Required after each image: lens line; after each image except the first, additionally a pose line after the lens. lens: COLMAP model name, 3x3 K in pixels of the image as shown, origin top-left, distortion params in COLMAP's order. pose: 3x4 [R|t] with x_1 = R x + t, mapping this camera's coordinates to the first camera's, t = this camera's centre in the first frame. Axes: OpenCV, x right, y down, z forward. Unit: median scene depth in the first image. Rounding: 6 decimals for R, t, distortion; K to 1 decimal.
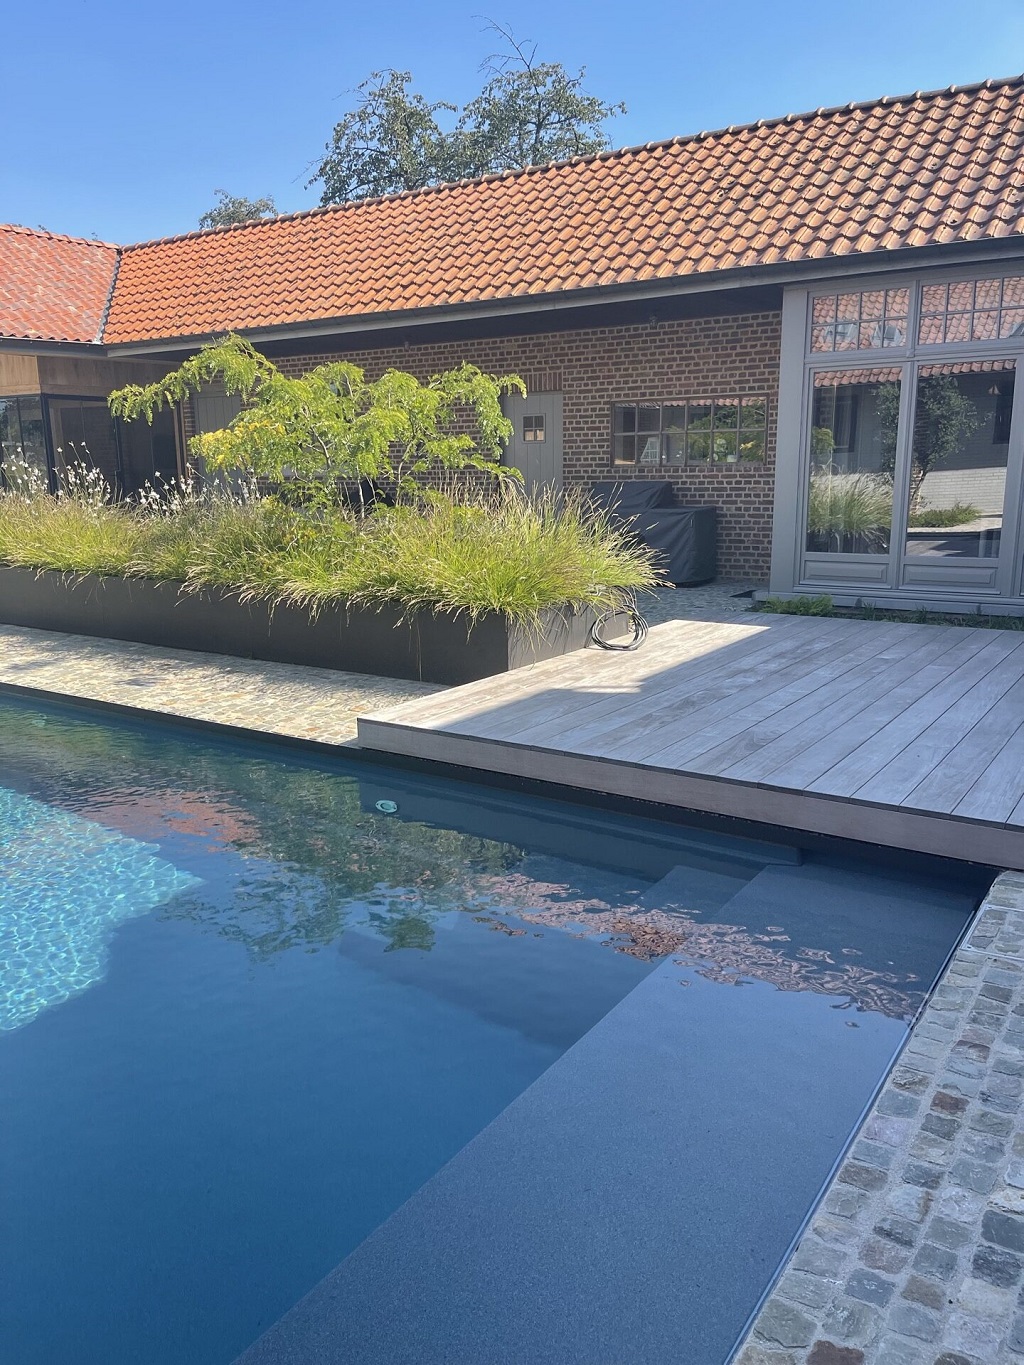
lens RADIAL K [[1037.8, 0, 505.6], [0, 1037.8, 679.7], [0, 0, 1]] dist [0.056087, -0.070236]
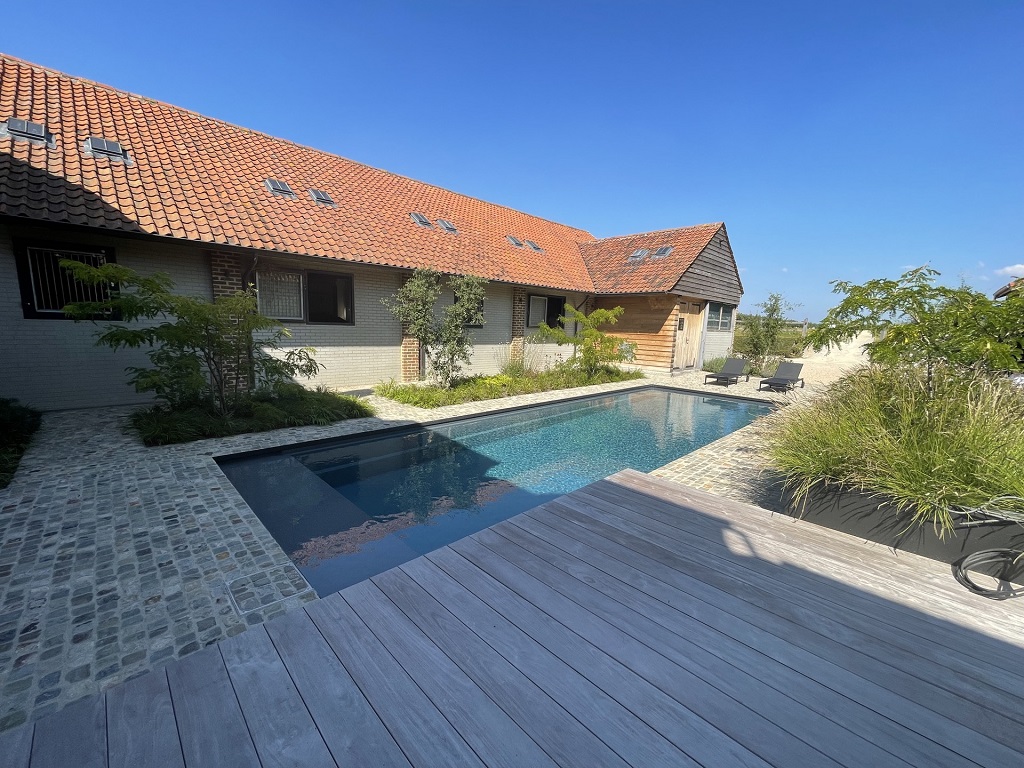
lens RADIAL K [[414.4, 0, 509.0], [0, 414.4, 385.5], [0, 0, 1]] dist [-0.001824, -0.000063]
pose [[-0.195247, 0.151523, -0.968978, 1.395985], [-0.230429, 0.953249, 0.195494, -0.471814], [0.953300, 0.261450, -0.151204, 1.798244]]
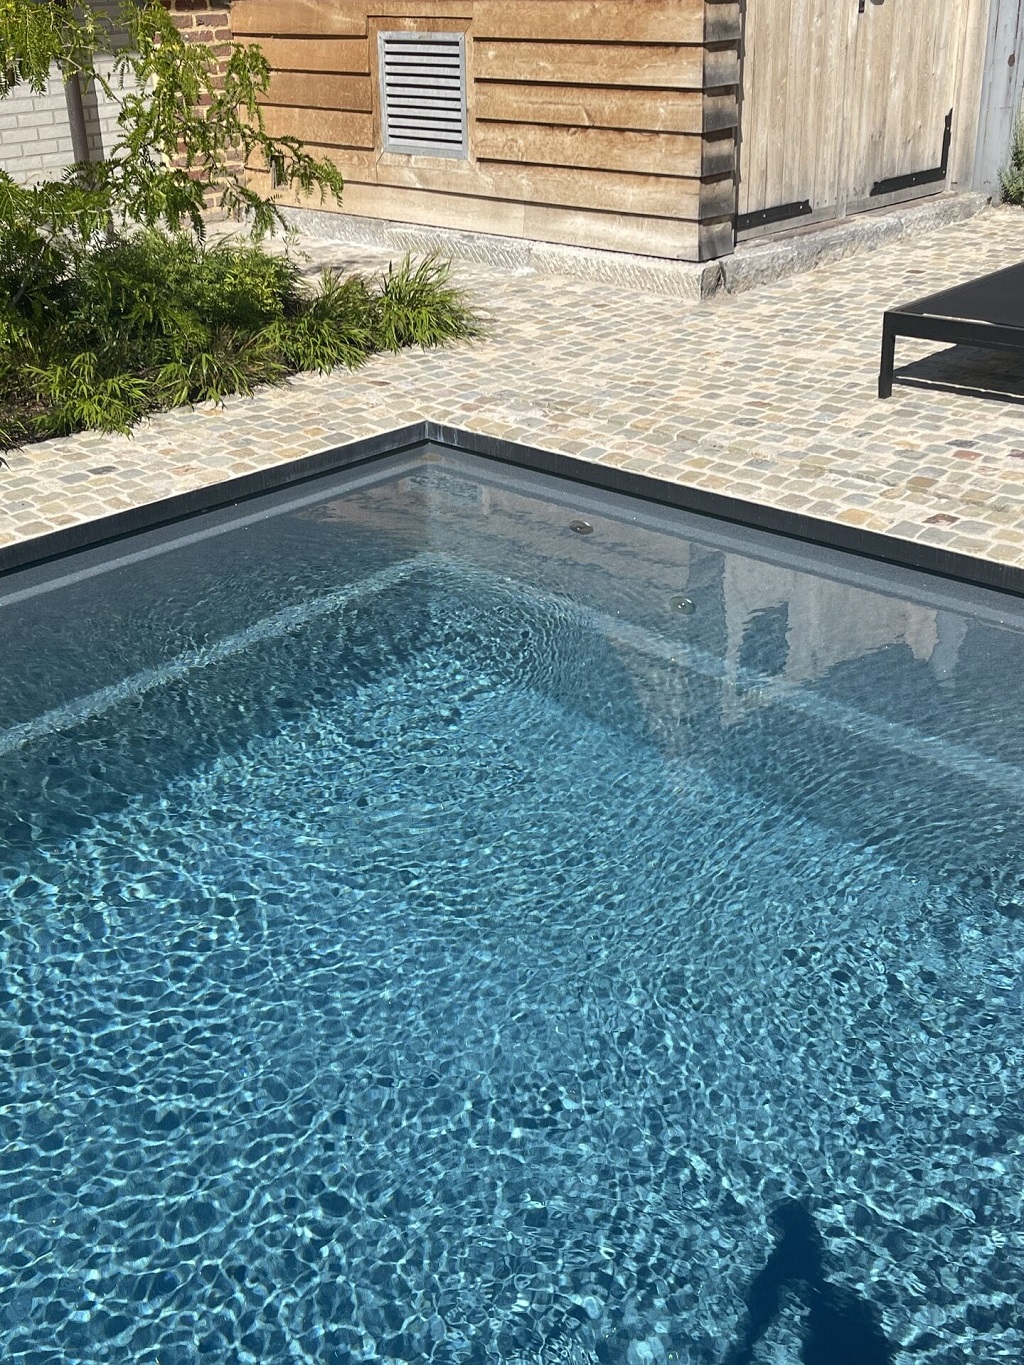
lens RADIAL K [[1567.0, 0, 512.0], [0, 1567.0, 682.5], [0, 0, 1]] dist [0.004532, 0.007945]
pose [[-0.164521, 0.436800, -0.884386, -1.560092], [-0.167758, 0.871150, 0.461470, -0.603708], [0.972003, 0.224285, -0.070046, 2.962683]]
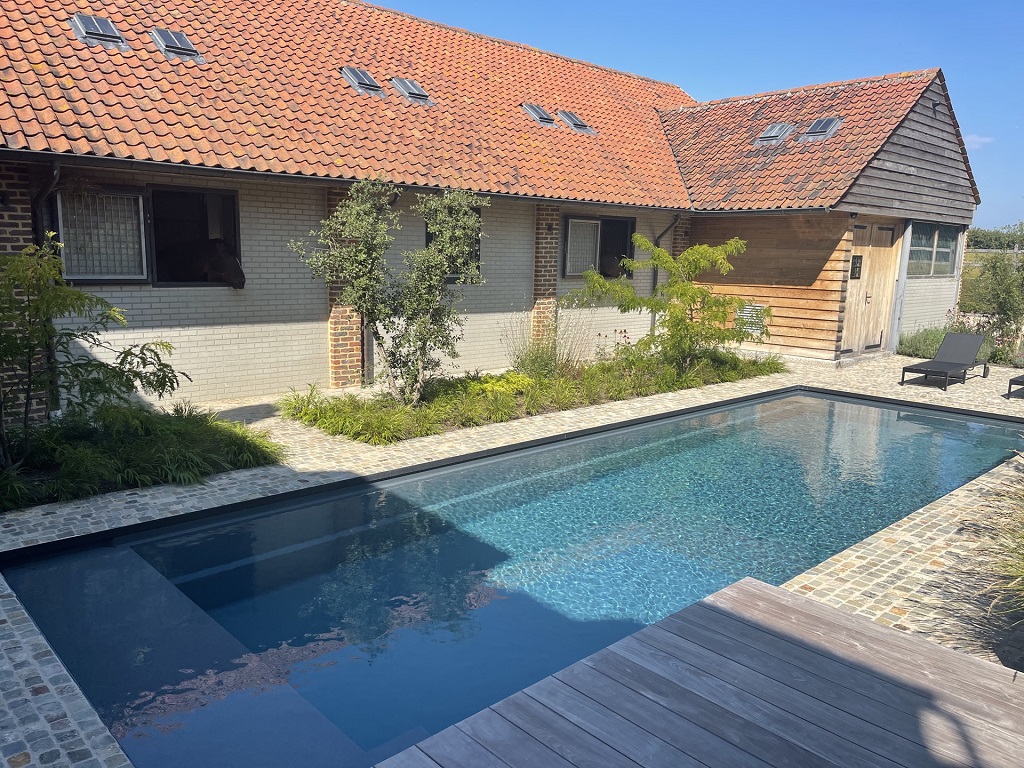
lens RADIAL K [[778.5, 0, 512.0], [0, 778.5, 384.0], [0, 0, 1]] dist [0.056087, -0.070236]
pose [[-0.217222, 0.171683, -0.960905, 1.418146], [-0.217723, 0.951089, 0.219148, -0.602250], [0.951531, 0.256815, -0.169218, 1.781773]]
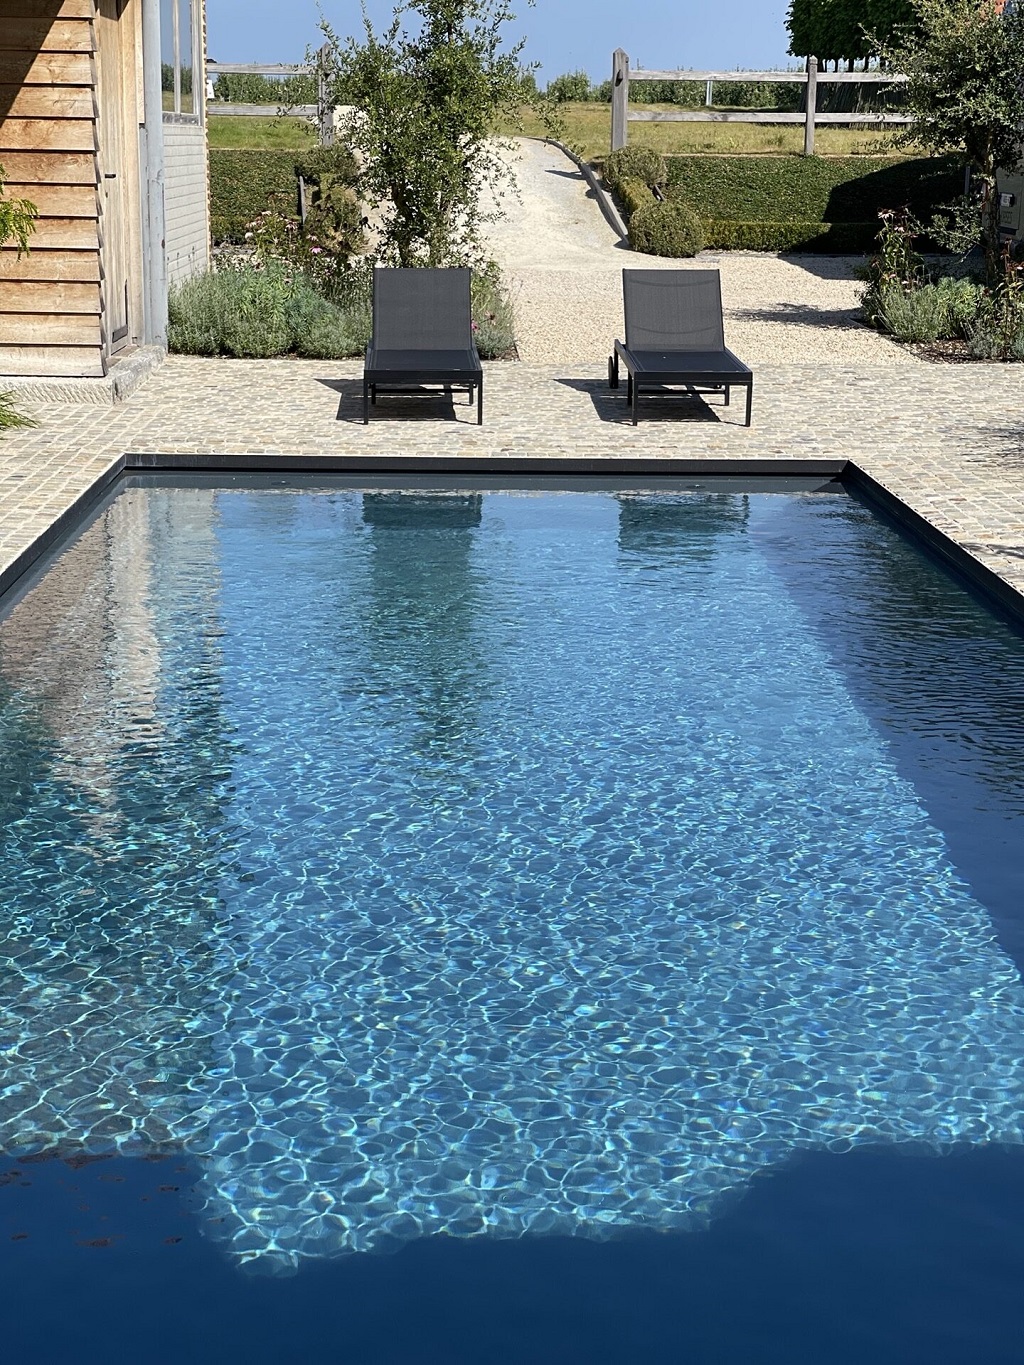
lens RADIAL K [[2539.0, 0, 514.0], [0, 2539.0, 606.3], [0, 0, 1]] dist [0.200834, 0.077068]
pose [[0.585784, 0.158793, -0.794759, 0.737104], [-0.179931, 0.981627, 0.063510, -0.085699], [0.790242, 0.105798, 0.603593, 0.363157]]
